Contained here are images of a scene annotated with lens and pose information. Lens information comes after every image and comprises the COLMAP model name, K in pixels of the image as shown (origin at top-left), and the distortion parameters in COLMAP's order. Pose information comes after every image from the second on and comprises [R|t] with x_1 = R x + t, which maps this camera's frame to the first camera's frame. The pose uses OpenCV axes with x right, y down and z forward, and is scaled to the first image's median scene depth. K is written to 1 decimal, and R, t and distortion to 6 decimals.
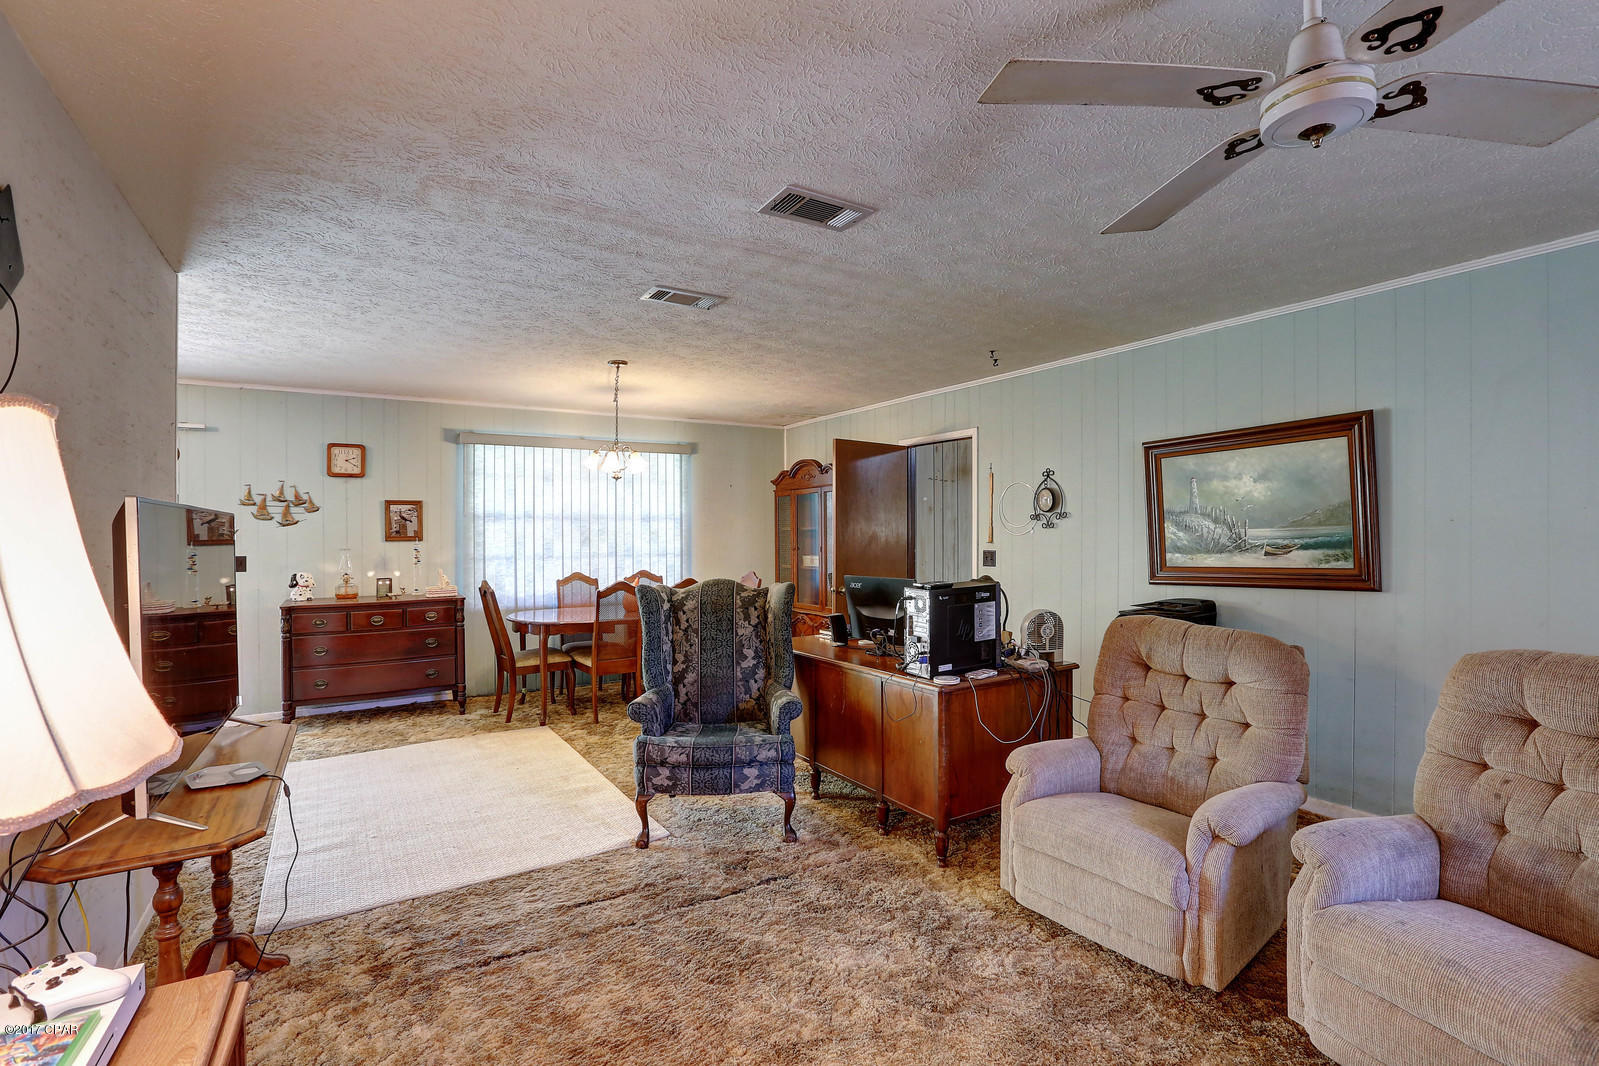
lens RADIAL K [[736.8, 0, 790.1], [0, 736.8, 537.0], [0, 0, 1]] dist [-0.062720, 0.027265]
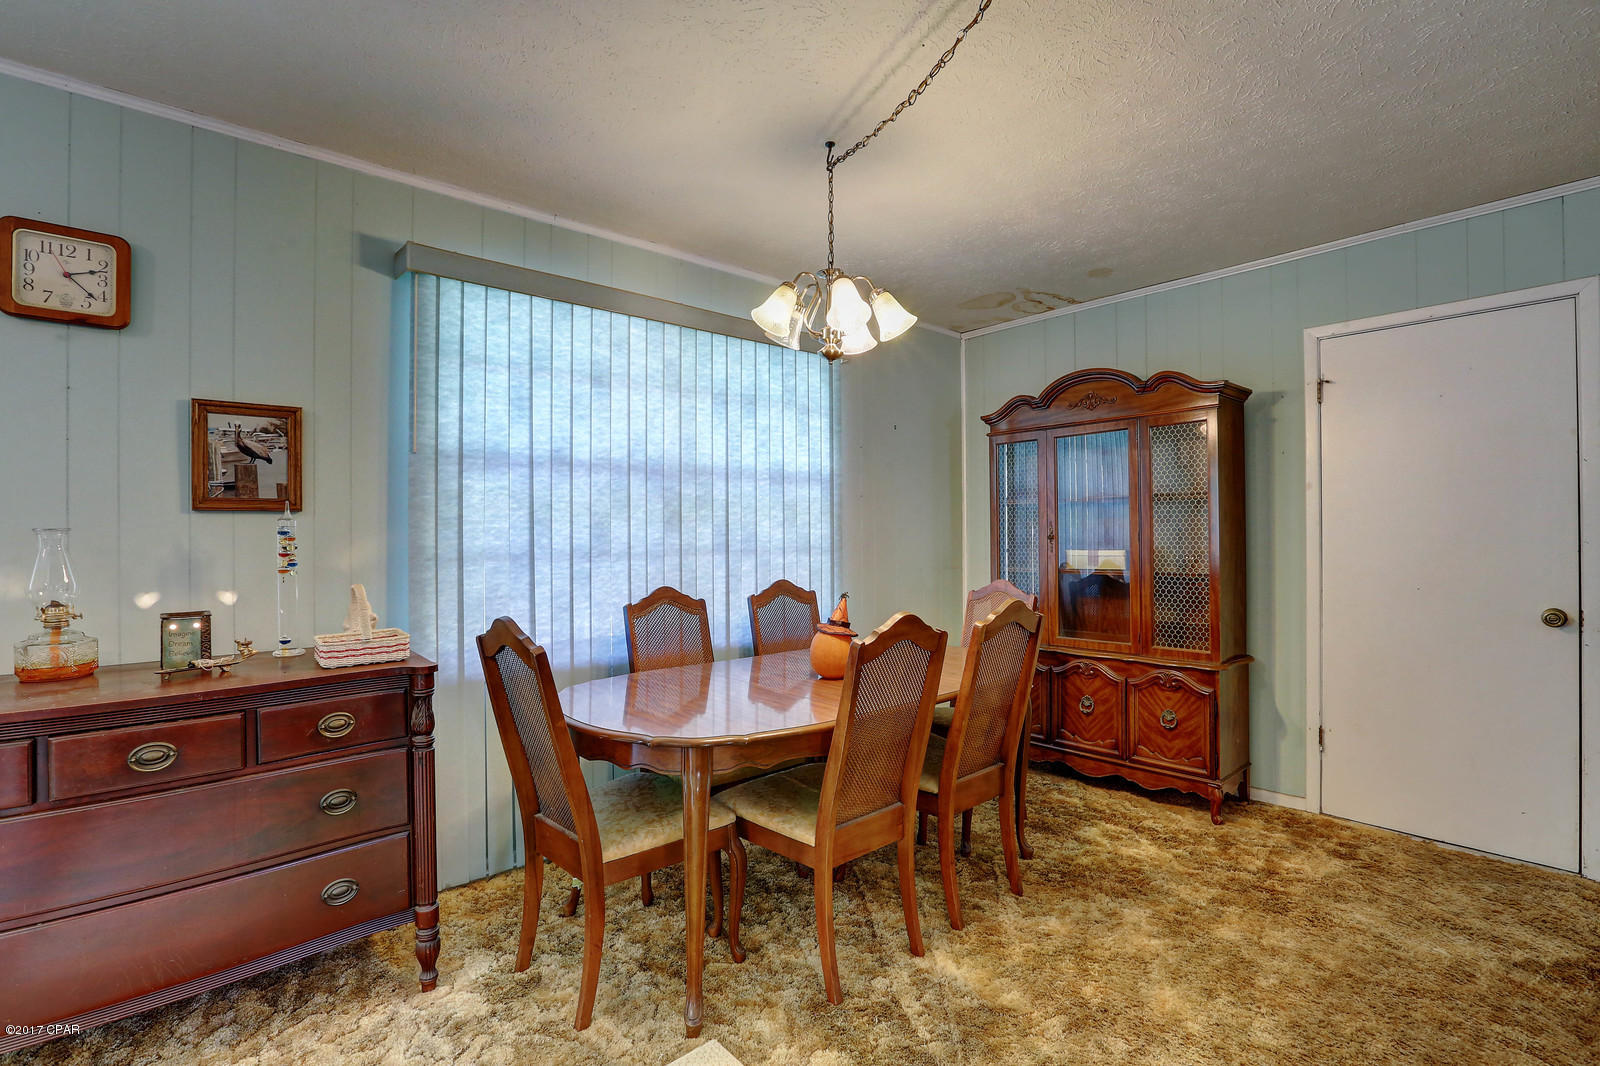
lens RADIAL K [[737.2, 0, 790.6], [0, 737.2, 537.0], [0, 0, 1]] dist [-0.062720, 0.027265]
pose [[0.987338, -0.001766, 0.158621, -0.322466], [0.002999, 0.999967, -0.007531, 0.023209], [-0.158603, 0.007911, 0.987311, 0.604226]]
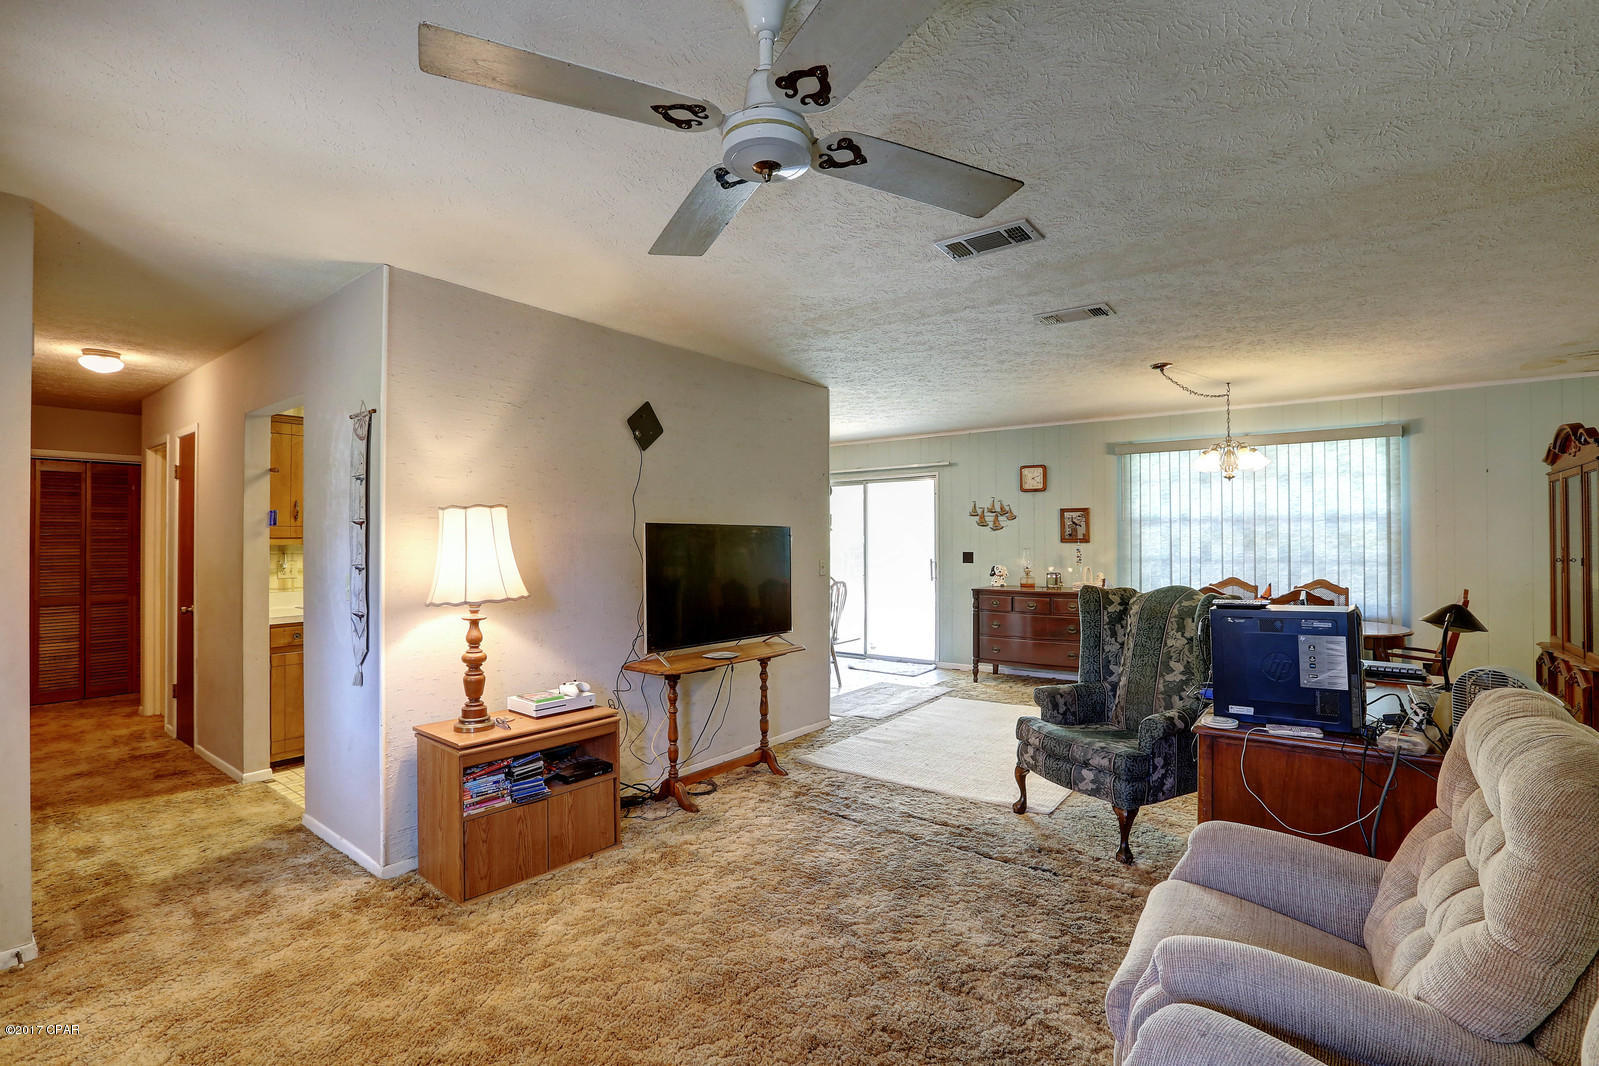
lens RADIAL K [[736.8, 0, 790.1], [0, 736.8, 537.0], [0, 0, 1]] dist [-0.062720, 0.027265]
pose [[0.339870, 0.003003, -0.940468, 0.443036], [-0.004787, 0.999987, 0.001464, -0.003075], [0.940460, 0.004005, 0.339880, 0.162771]]
